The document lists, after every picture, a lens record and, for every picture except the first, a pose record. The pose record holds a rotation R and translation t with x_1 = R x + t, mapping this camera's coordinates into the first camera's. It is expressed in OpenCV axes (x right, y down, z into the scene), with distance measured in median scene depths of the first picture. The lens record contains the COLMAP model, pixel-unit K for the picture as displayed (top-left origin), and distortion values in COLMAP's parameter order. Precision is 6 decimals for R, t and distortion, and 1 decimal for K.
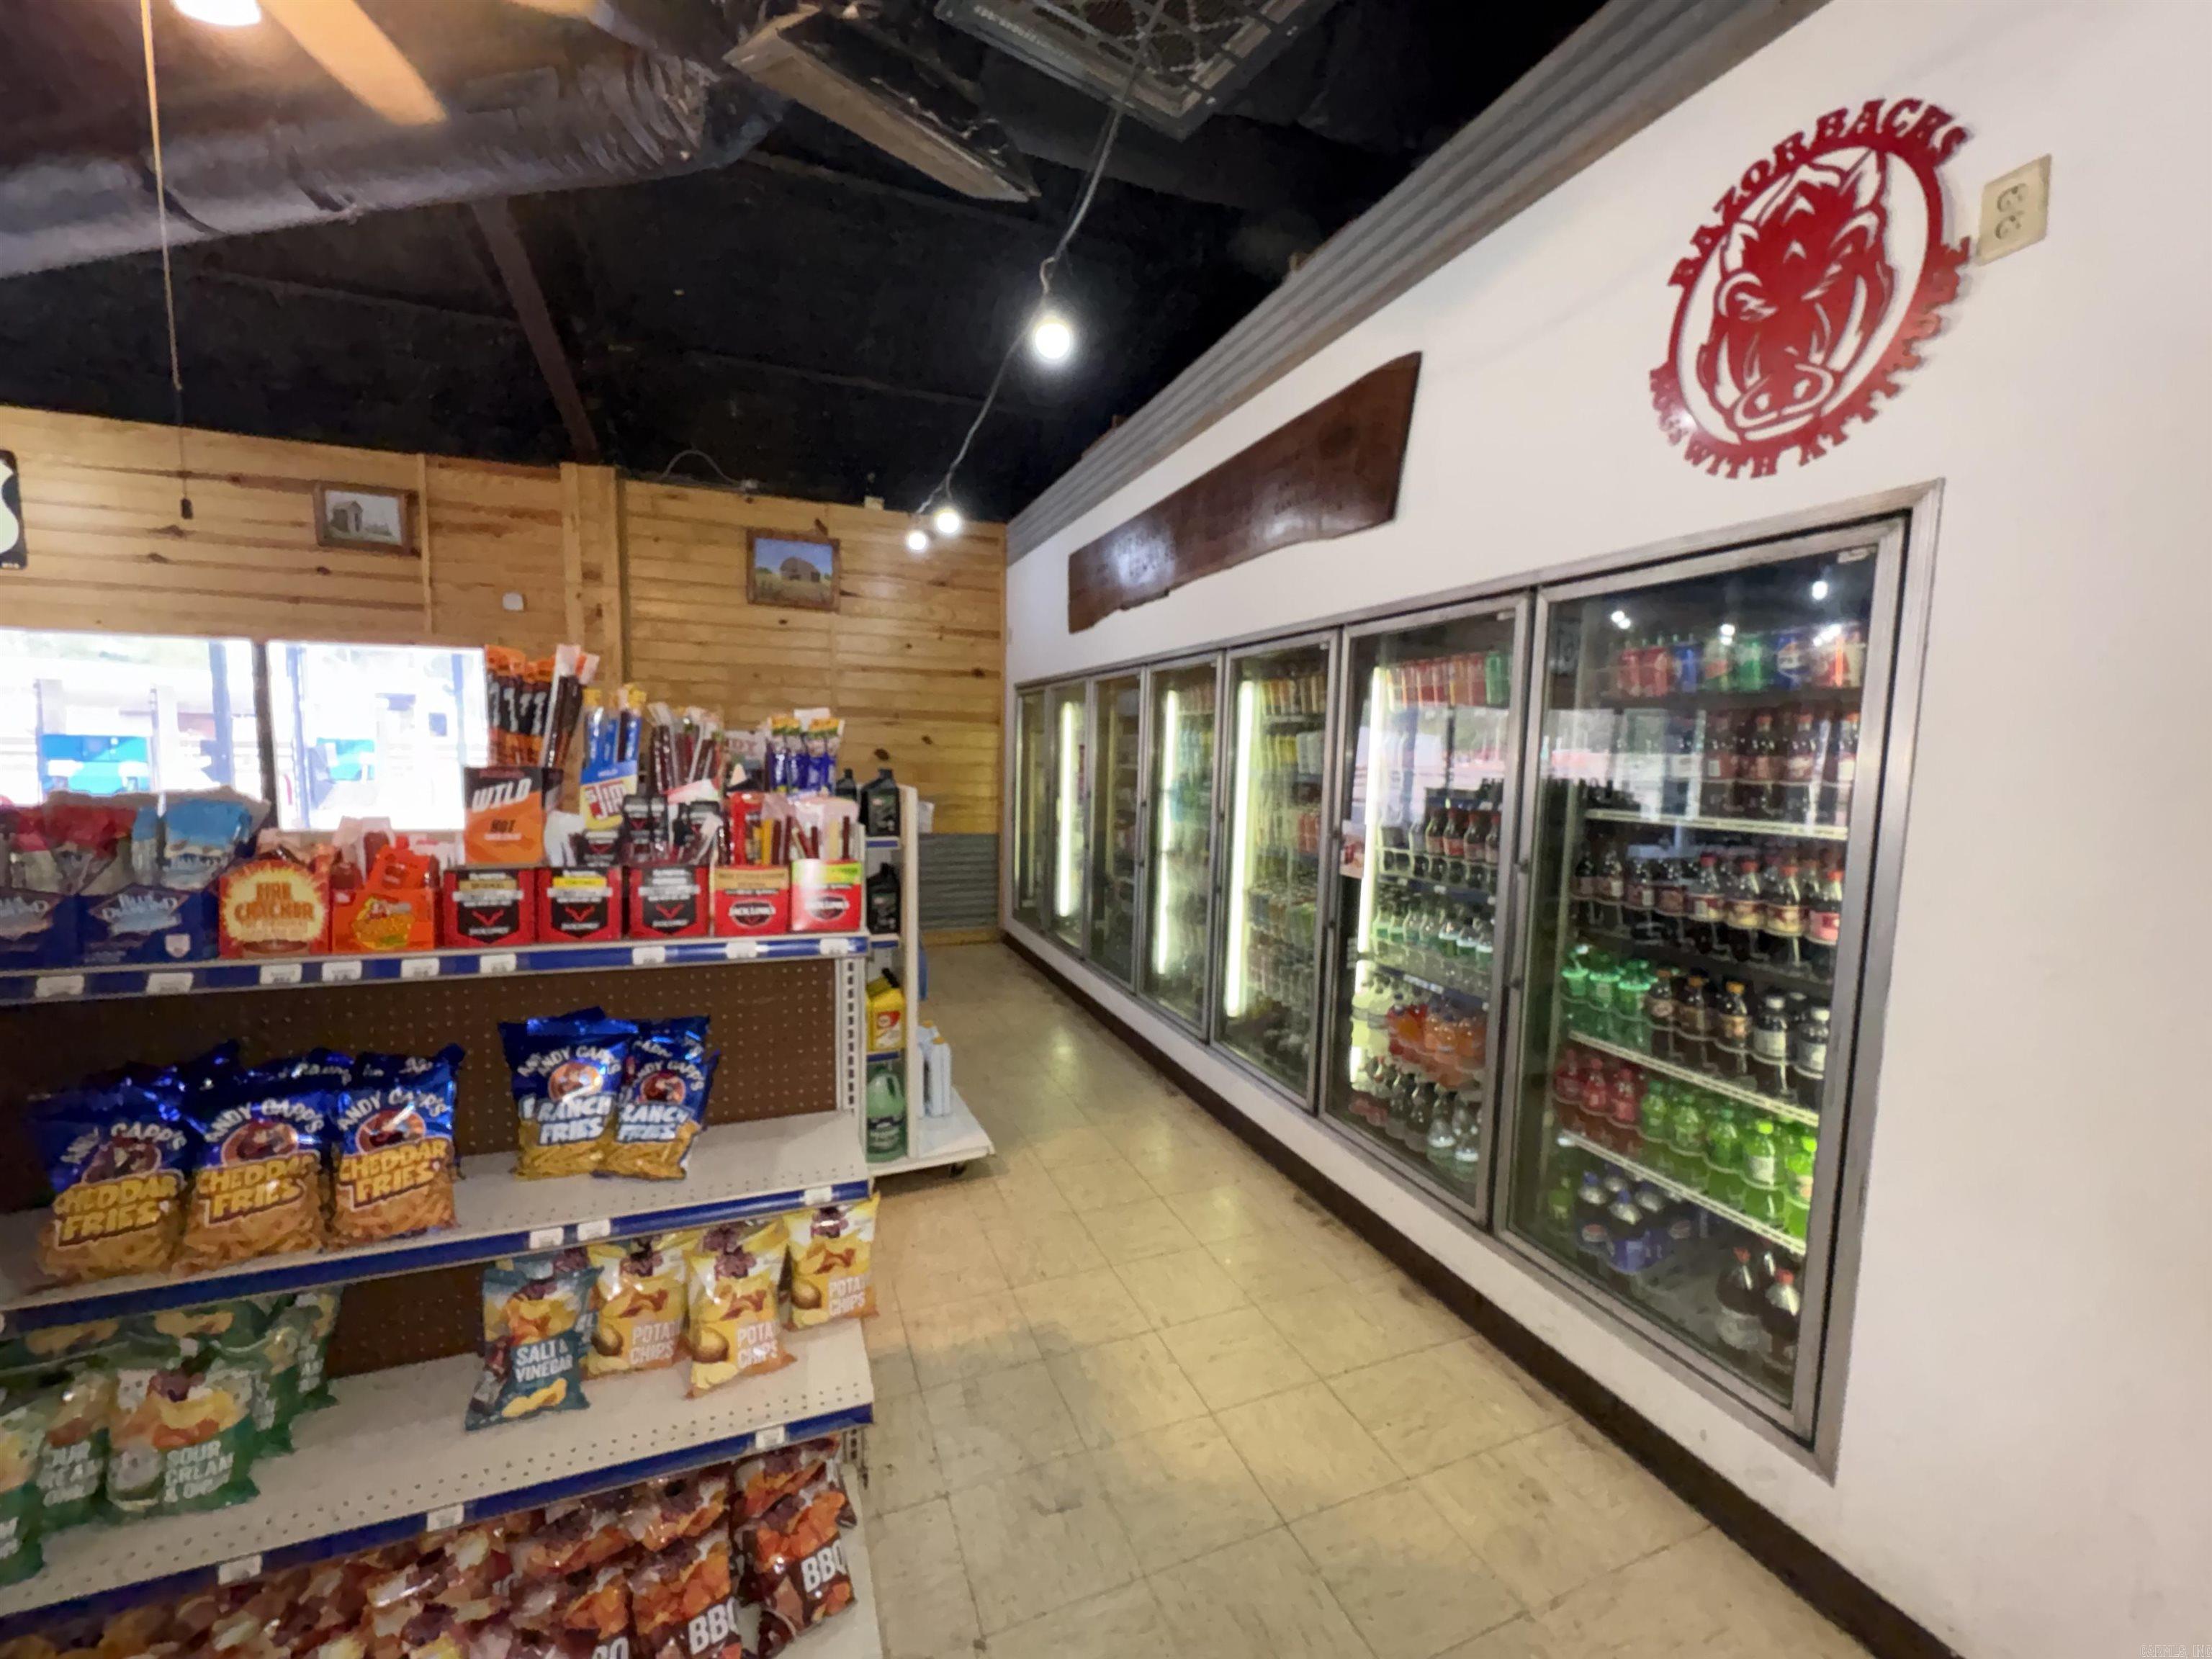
lens RADIAL K [[870.9, 0, 1112.6], [0, 870.9, 831.1], [0, 0, 1]] dist [0.000388, -0.000022]
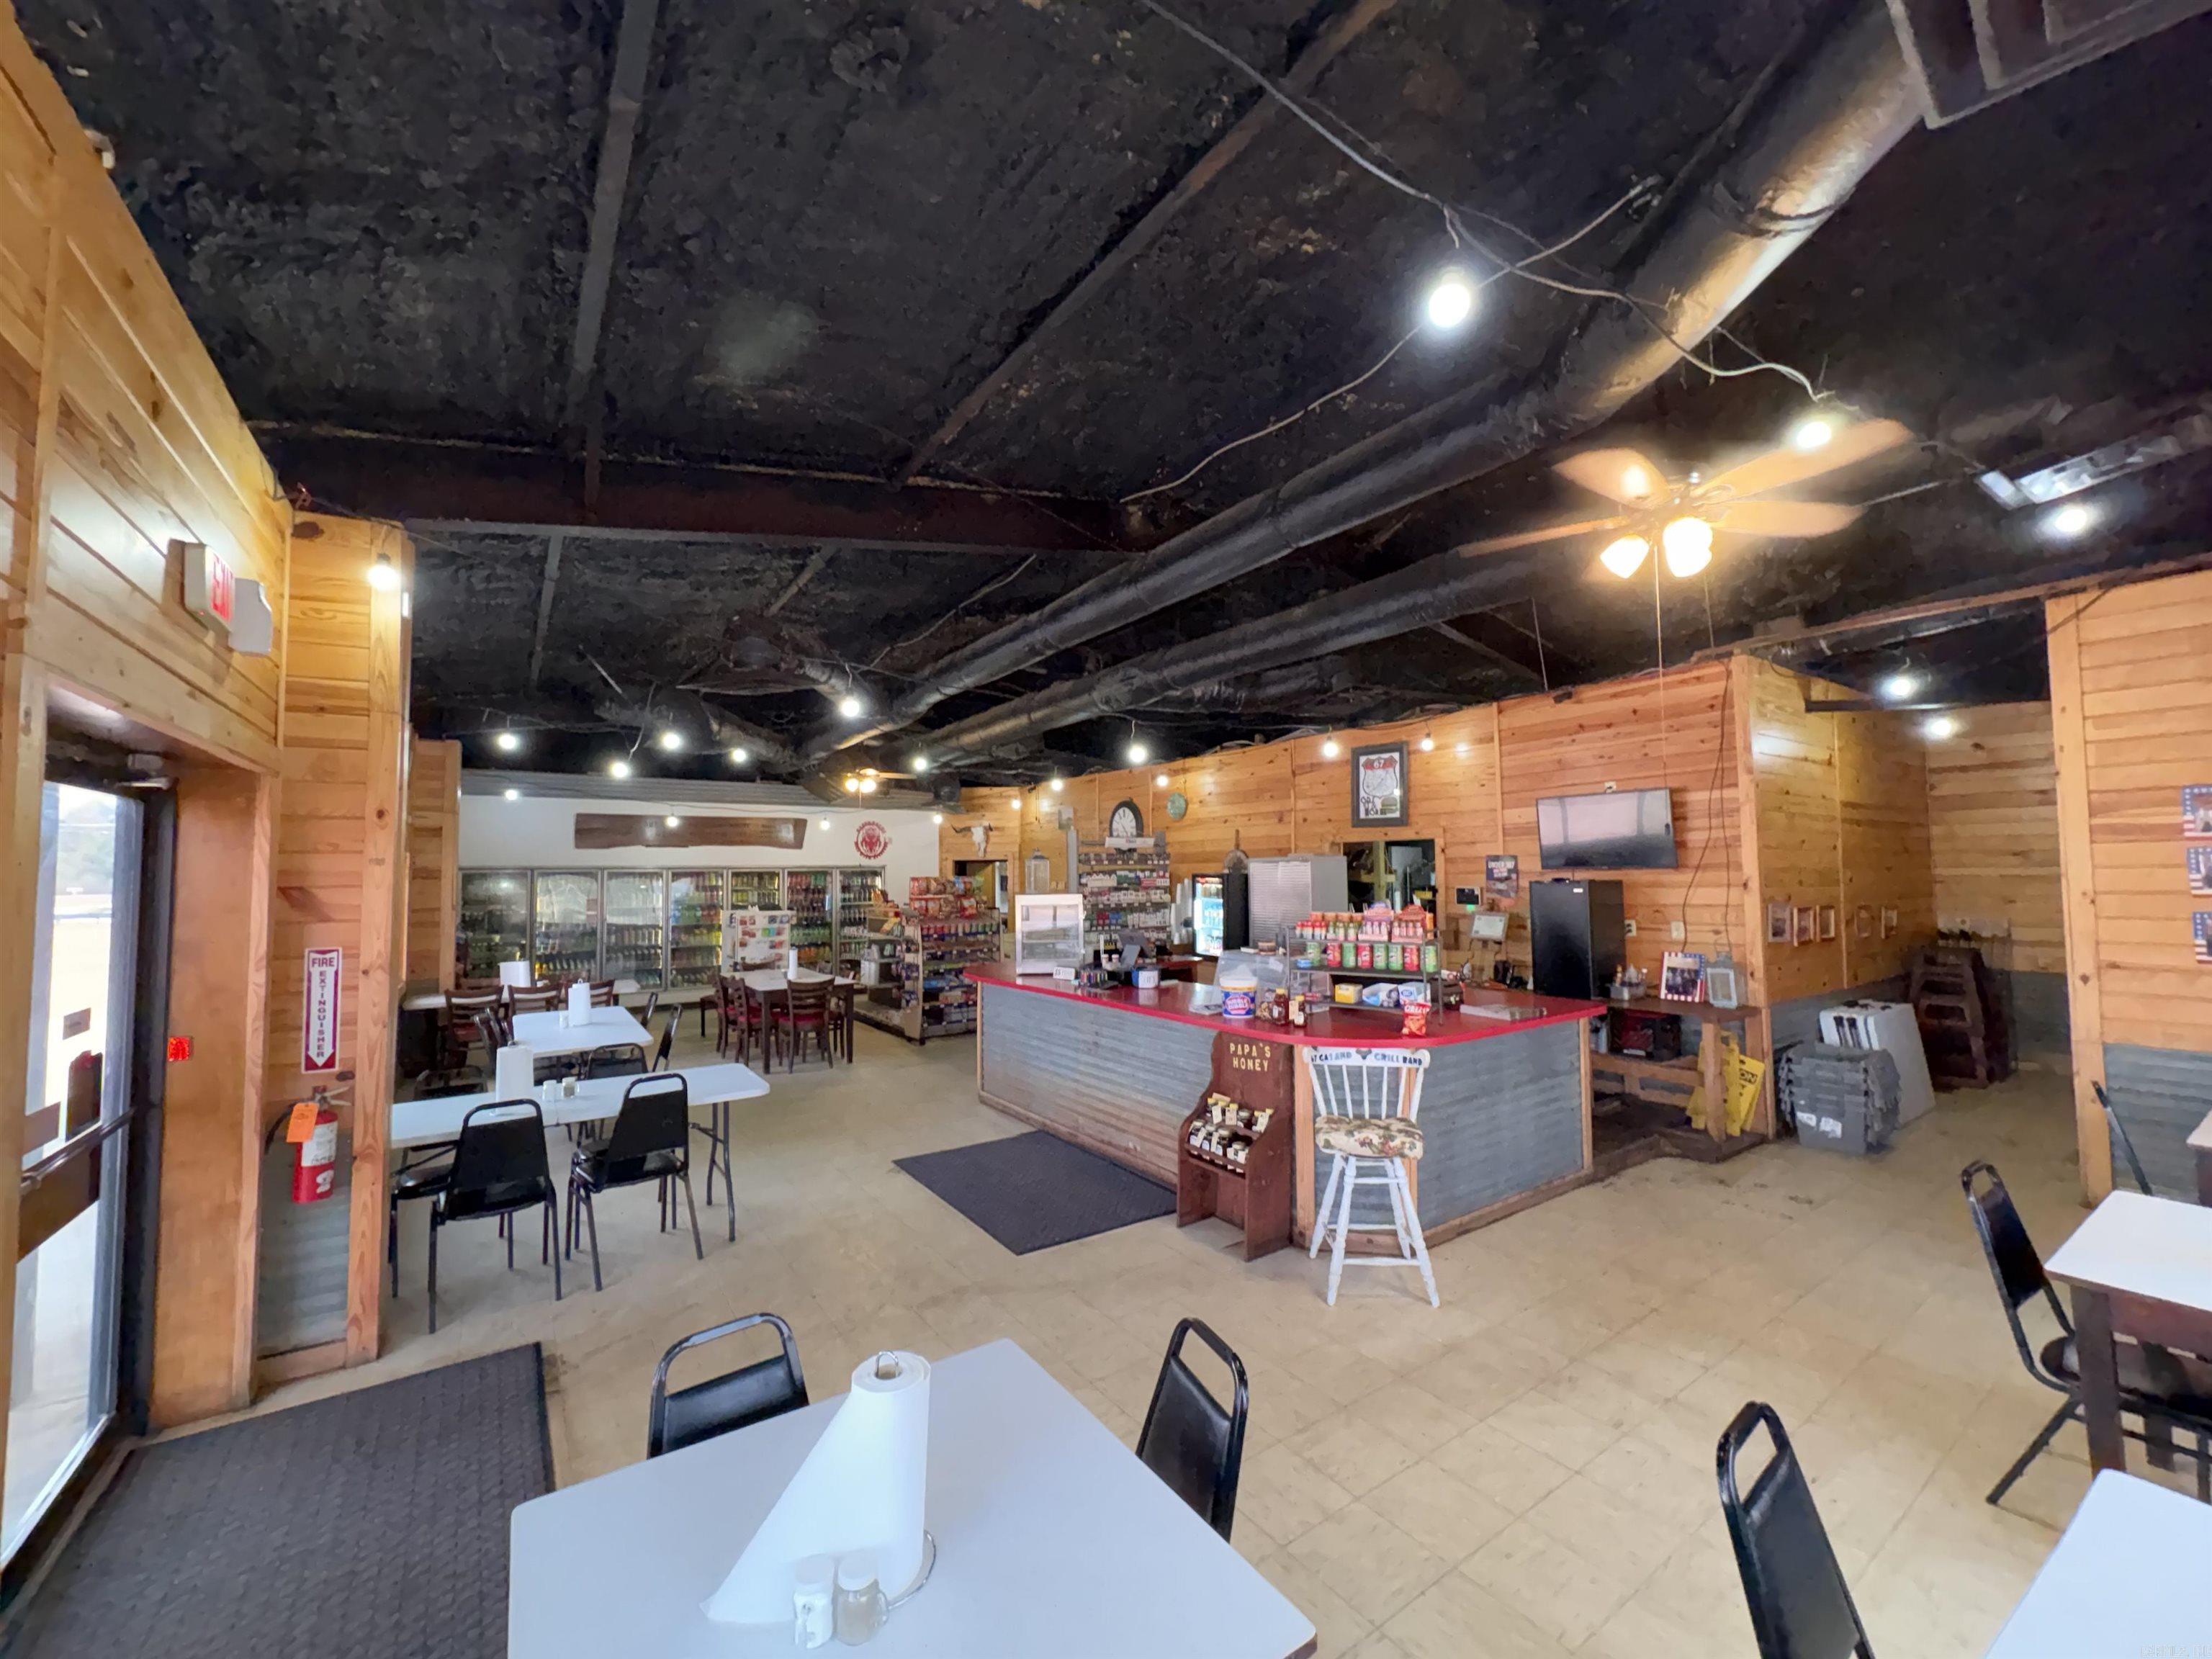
lens RADIAL K [[876.8, 0, 1109.6], [0, 876.8, 832.3], [0, 0, 1]] dist [0.001093, 0.000014]
pose [[-0.219568, 0.030657, 0.975115, -7.317641], [0.100216, 0.994928, -0.008714, -0.342437], [-0.970436, 0.095809, -0.221527, 0.577183]]
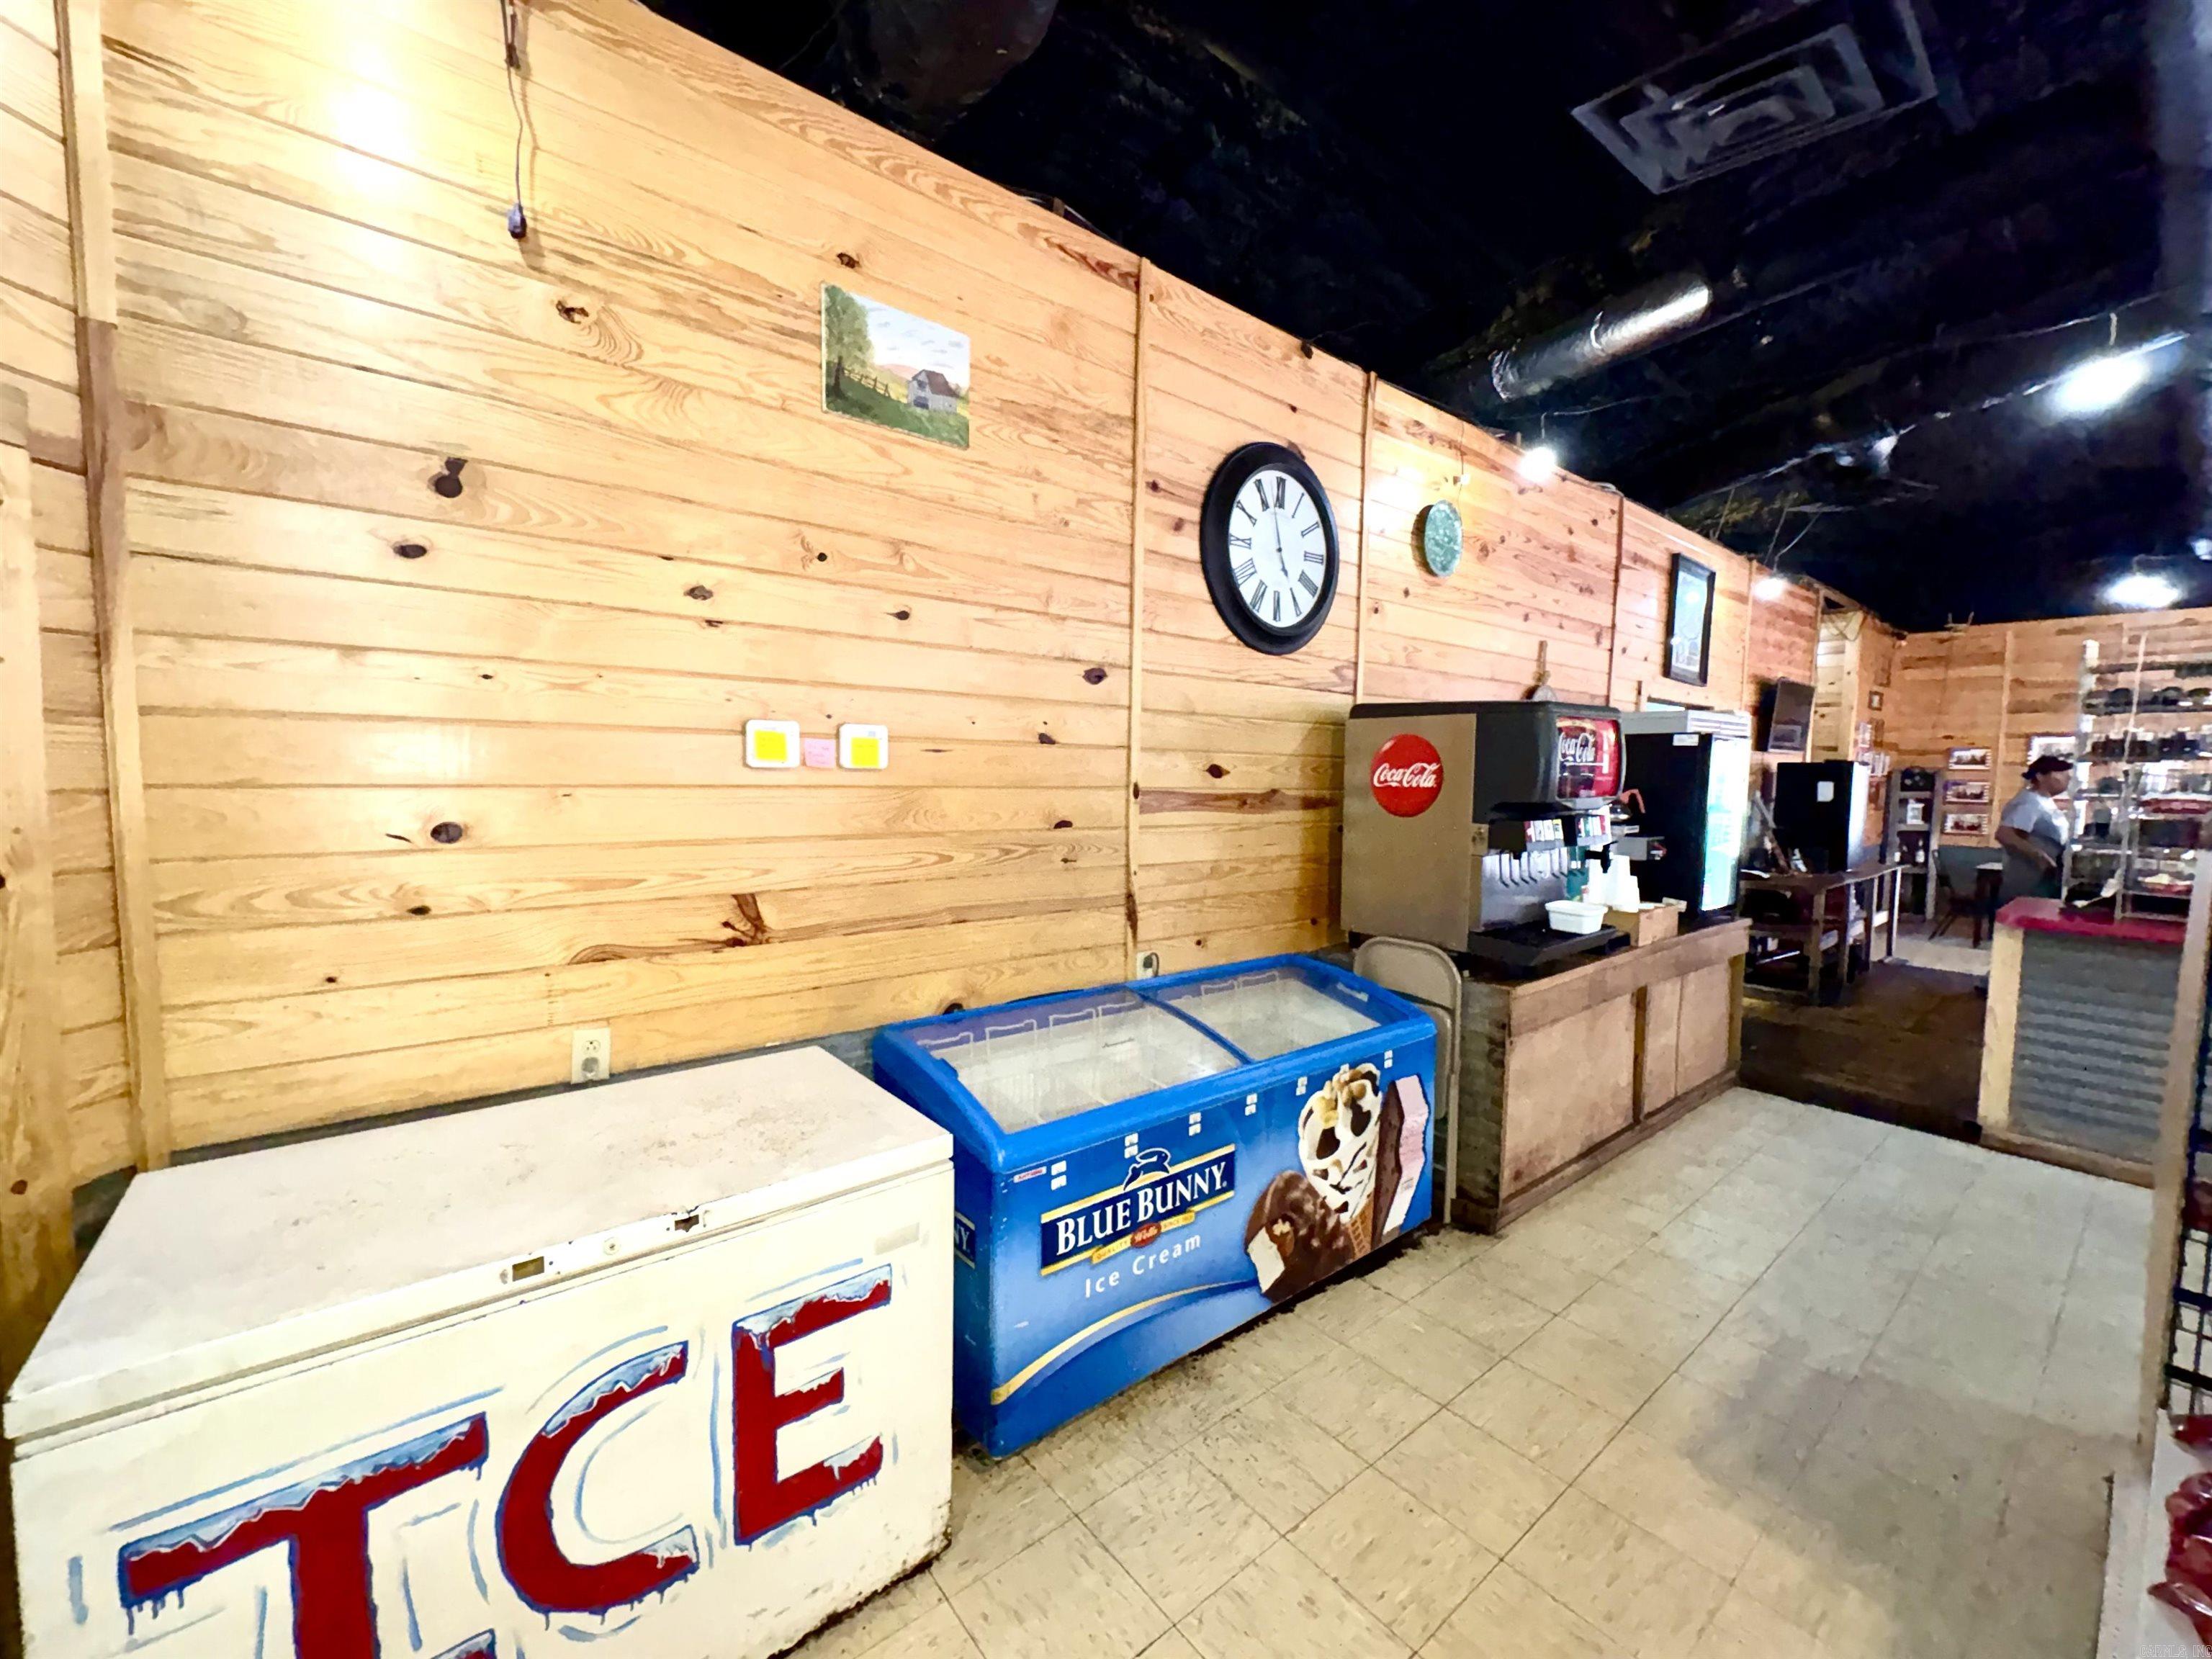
lens RADIAL K [[880.1, 0, 1114.4], [0, 880.1, 833.6], [0, 0, 1]] dist [0.002613, 0.000416]
pose [[-0.956617, -0.010591, -0.291156, -0.025052], [-0.059049, 0.985647, 0.158157, -0.102620], [0.285302, 0.168489, -0.943512, 0.737052]]
